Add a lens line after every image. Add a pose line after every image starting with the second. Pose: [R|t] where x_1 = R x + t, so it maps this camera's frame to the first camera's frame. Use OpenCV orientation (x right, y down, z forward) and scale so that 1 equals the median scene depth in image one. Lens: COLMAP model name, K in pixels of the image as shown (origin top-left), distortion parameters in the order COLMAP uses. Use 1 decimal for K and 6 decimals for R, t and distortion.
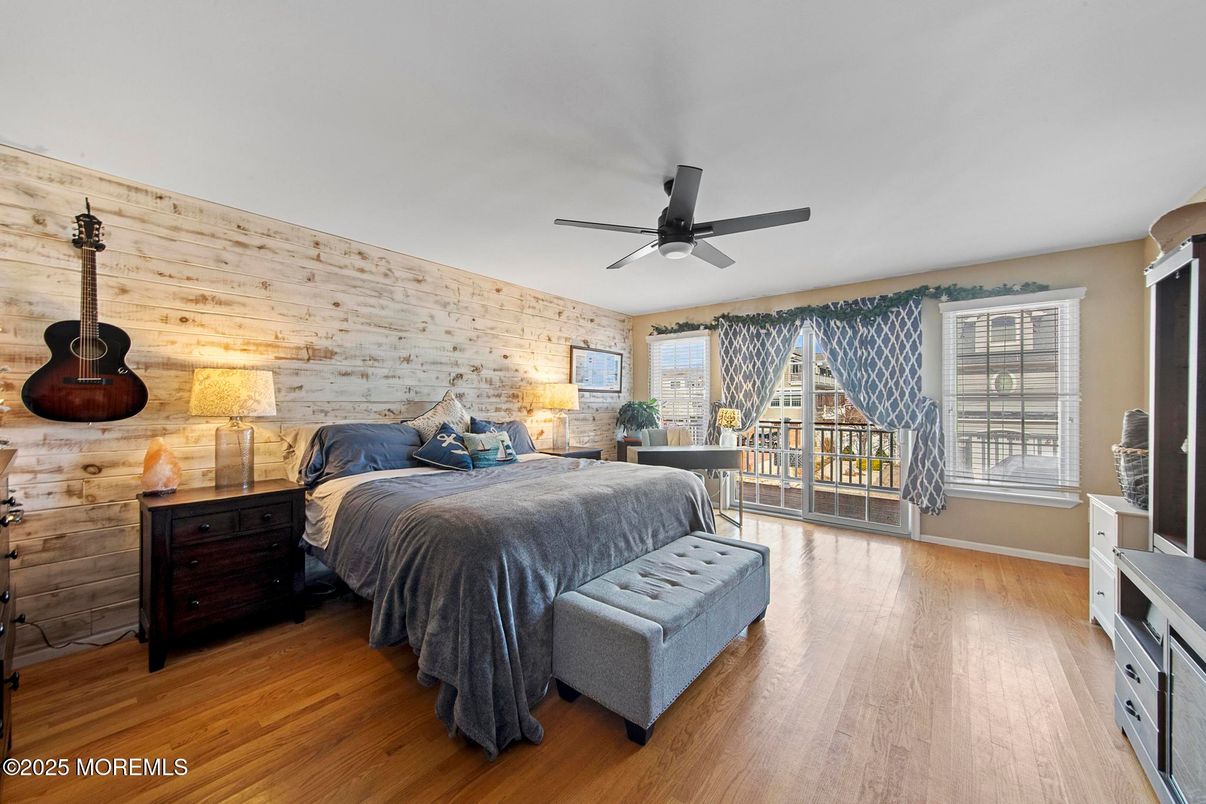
lens RADIAL K [[547.6, 0, 600.2], [0, 547.6, 401.3], [0, 0, 1]] dist [0.000461, 0.000016]
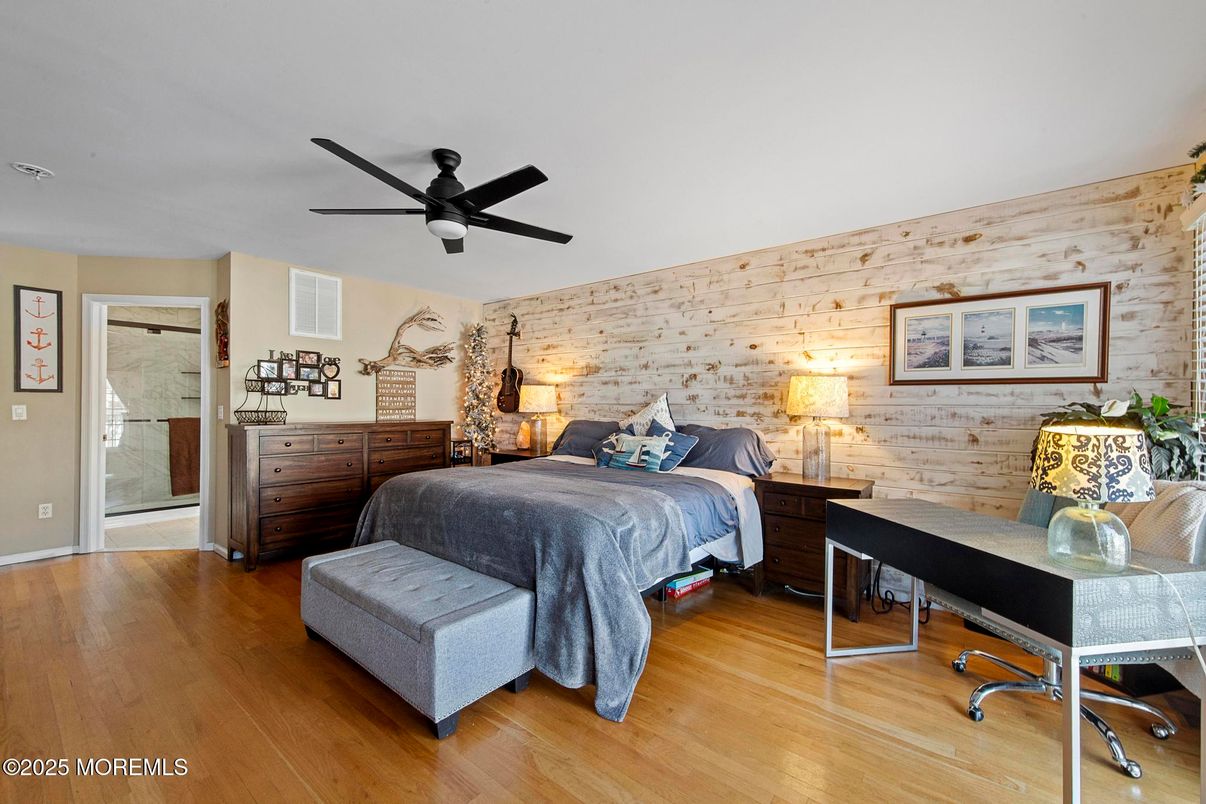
lens RADIAL K [[547.6, 0, 599.9], [0, 547.6, 403.7], [0, 0, 1]] dist [0.000461, 0.000016]
pose [[-0.168257, -0.005094, -0.985730, 0.698256], [-0.003743, 0.999983, -0.004529, 0.004972], [0.985736, 0.002928, -0.168273, 1.005457]]
